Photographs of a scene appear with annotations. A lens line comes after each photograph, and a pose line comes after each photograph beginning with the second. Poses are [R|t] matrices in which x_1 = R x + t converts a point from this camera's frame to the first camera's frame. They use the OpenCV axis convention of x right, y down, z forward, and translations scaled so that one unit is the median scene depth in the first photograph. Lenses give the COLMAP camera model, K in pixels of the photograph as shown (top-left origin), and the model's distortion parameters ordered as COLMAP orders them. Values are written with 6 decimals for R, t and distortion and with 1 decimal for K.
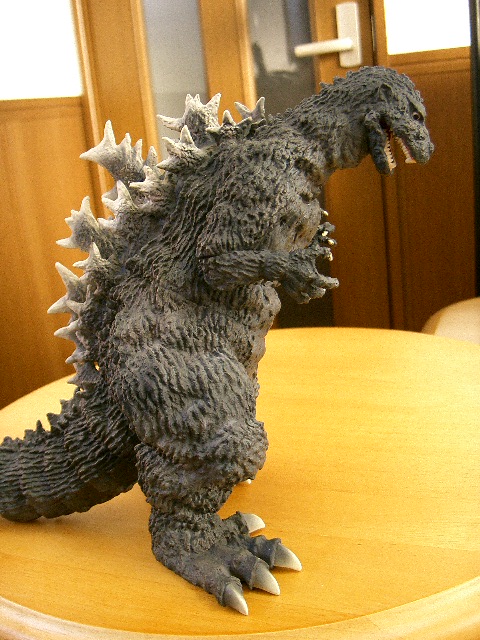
lens RADIAL K [[761.8, 0, 245.2], [0, 761.8, 314.8], [0, 0, 1]] dist [-0.152954, 0.000000]
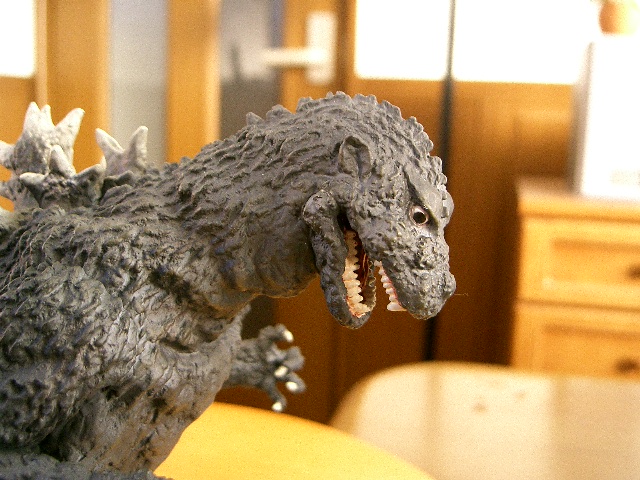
lens RADIAL K [[761.8, 0, 317.9], [0, 761.8, 244.6], [0, 0, 1]] dist [-0.152954, 0.000000]
pose [[0.985594, 0.148068, -0.081728, 0.206251], [-0.154422, 0.984935, -0.077820, -0.201655], [0.068974, 0.089320, 0.993612, 0.539936]]
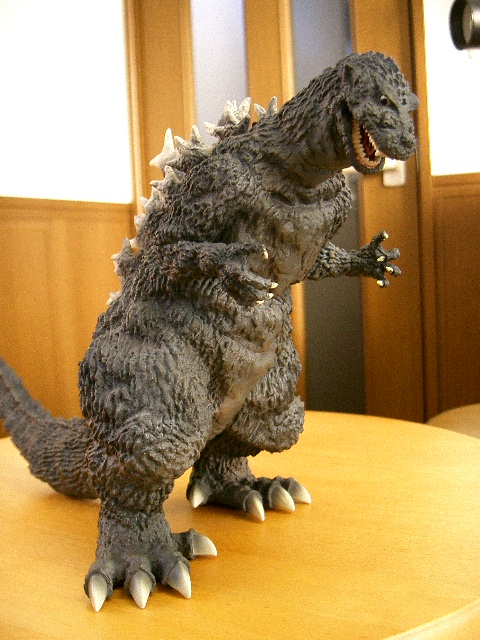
lens RADIAL K [[761.8, 0, 241.2], [0, 761.8, 321.5], [0, 0, 1]] dist [-0.152954, 0.000000]
pose [[0.818390, 0.119783, -0.562041, 0.595765], [-0.185354, 0.980785, -0.060868, 0.060412], [0.543951, 0.153990, 0.824866, 0.249370]]
